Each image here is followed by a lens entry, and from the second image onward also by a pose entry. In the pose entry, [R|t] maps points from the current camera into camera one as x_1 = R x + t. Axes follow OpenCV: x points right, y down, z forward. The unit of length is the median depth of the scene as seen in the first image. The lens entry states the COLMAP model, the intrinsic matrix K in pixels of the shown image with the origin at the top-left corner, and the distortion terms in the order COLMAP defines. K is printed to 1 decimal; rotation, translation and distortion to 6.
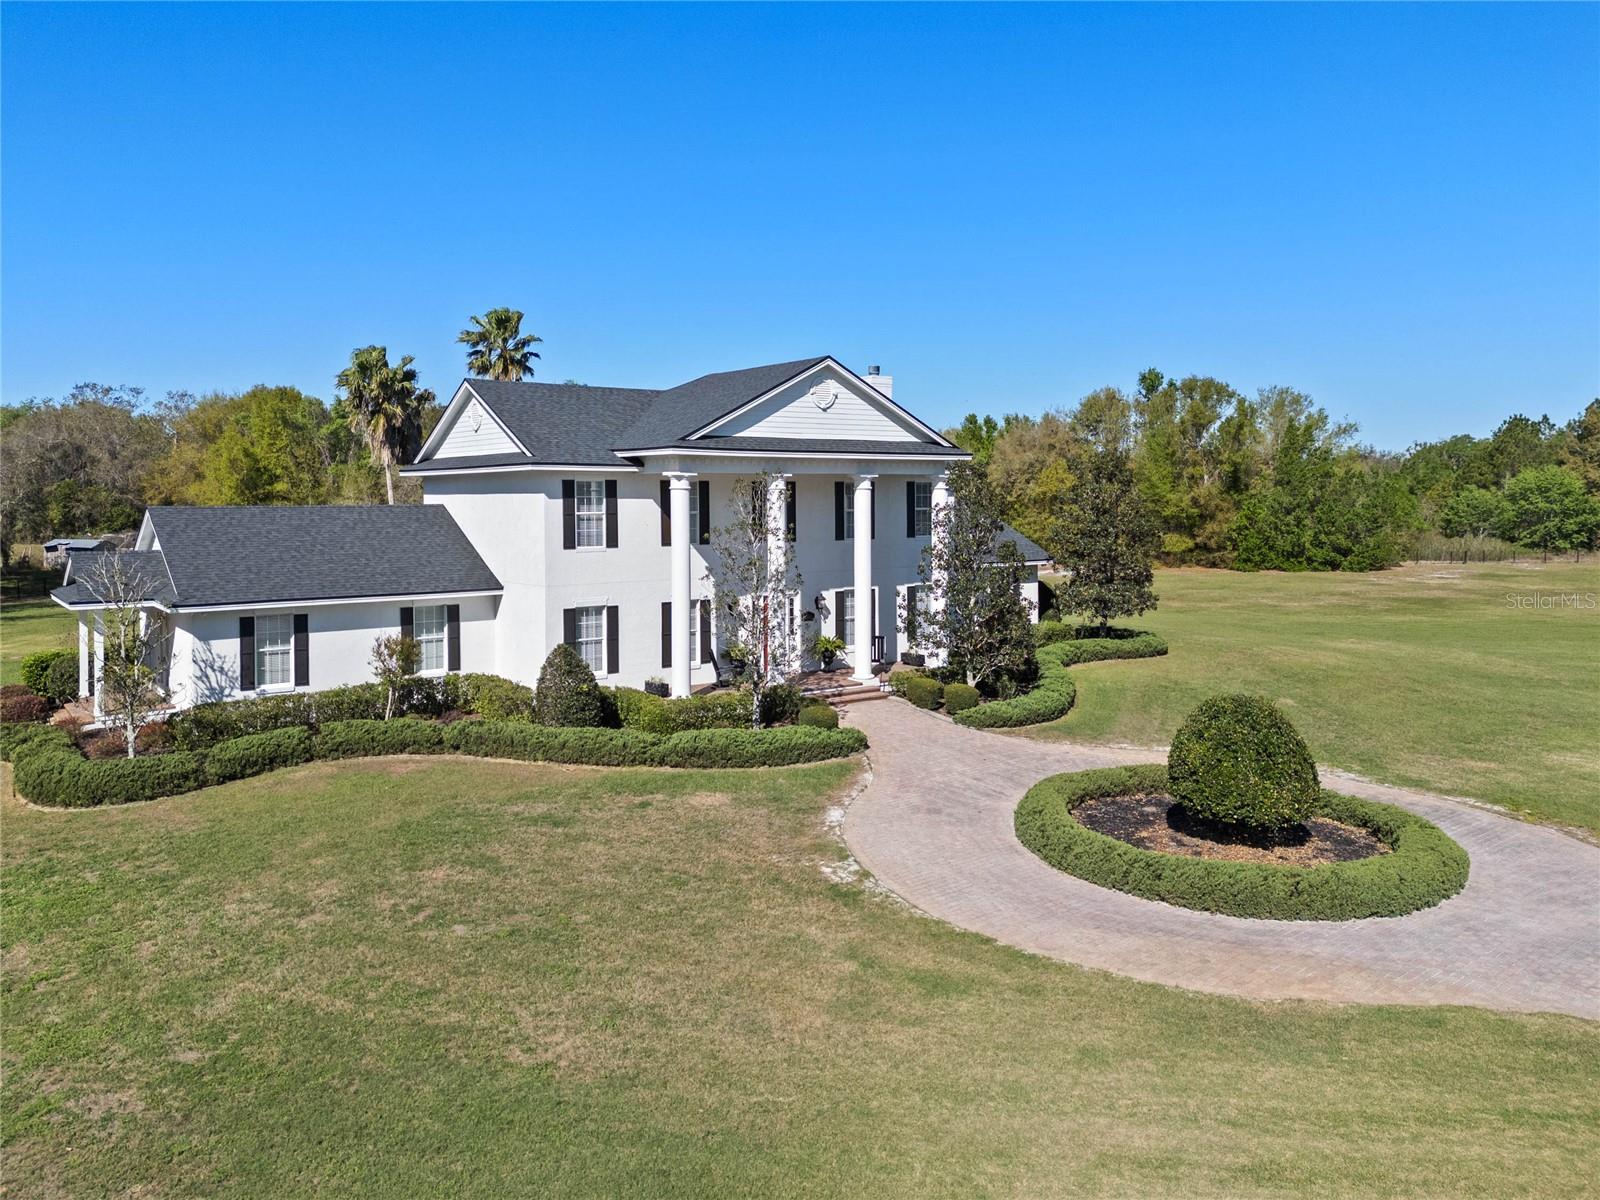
lens RADIAL K [[1198.9, 0, 807.9], [0, 1198.9, 507.1], [0, 0, 1]] dist [0.068085, -0.061157]
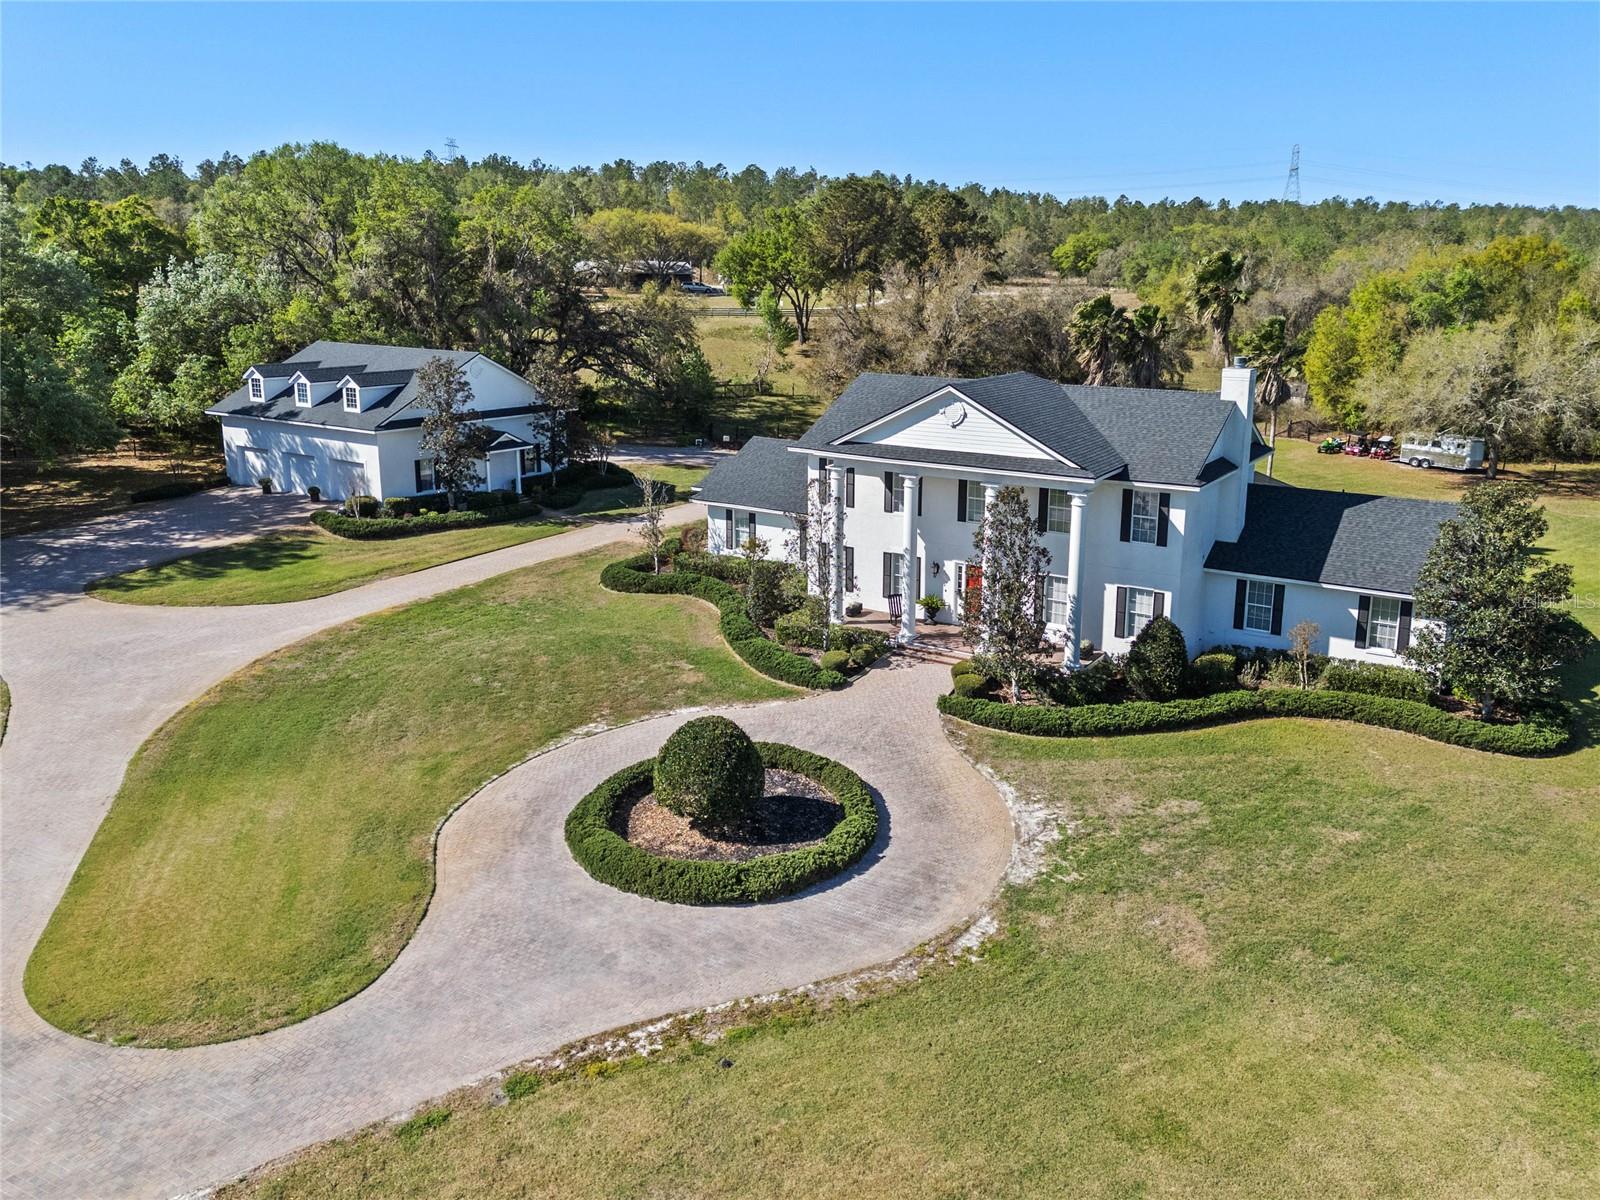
lens RADIAL K [[1198.9, 0, 854.4], [0, 1198.9, 534.5], [0, 0, 1]] dist [0.068085, -0.061157]
pose [[0.374169, 0.206881, -0.903990, 1.207476], [-0.018684, 0.976283, 0.215692, -0.256512], [0.927172, -0.063815, 0.369160, 0.512176]]
